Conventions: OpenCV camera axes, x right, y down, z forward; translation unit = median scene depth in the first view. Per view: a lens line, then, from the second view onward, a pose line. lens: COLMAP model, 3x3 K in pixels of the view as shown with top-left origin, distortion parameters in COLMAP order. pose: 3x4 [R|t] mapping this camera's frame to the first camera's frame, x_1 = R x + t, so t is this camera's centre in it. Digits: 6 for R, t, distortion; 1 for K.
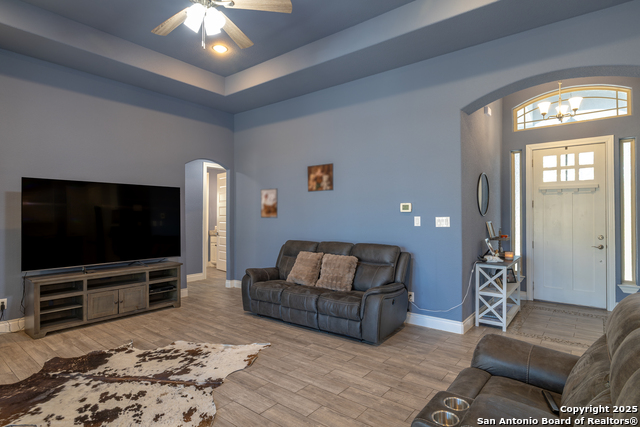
lens RADIAL K [[345.0, 0, 320.1], [0, 345.0, 213.5], [0, 0, 1]] dist [0.000501, 0.000204]
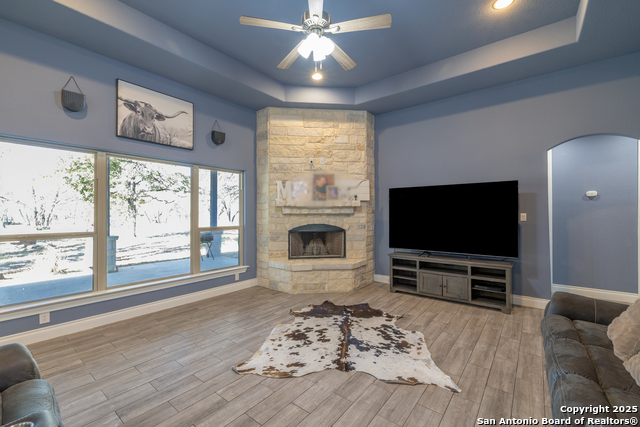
lens RADIAL K [[274.9, 0, 320.3], [0, 274.9, 213.5], [0, 0, 1]] dist [0.002800, 0.000097]
pose [[-0.002315, 0.002244, -0.999995, 0.477900], [0.007649, 0.999968, 0.002226, 0.006143], [0.999968, -0.007643, -0.002332, 0.796059]]
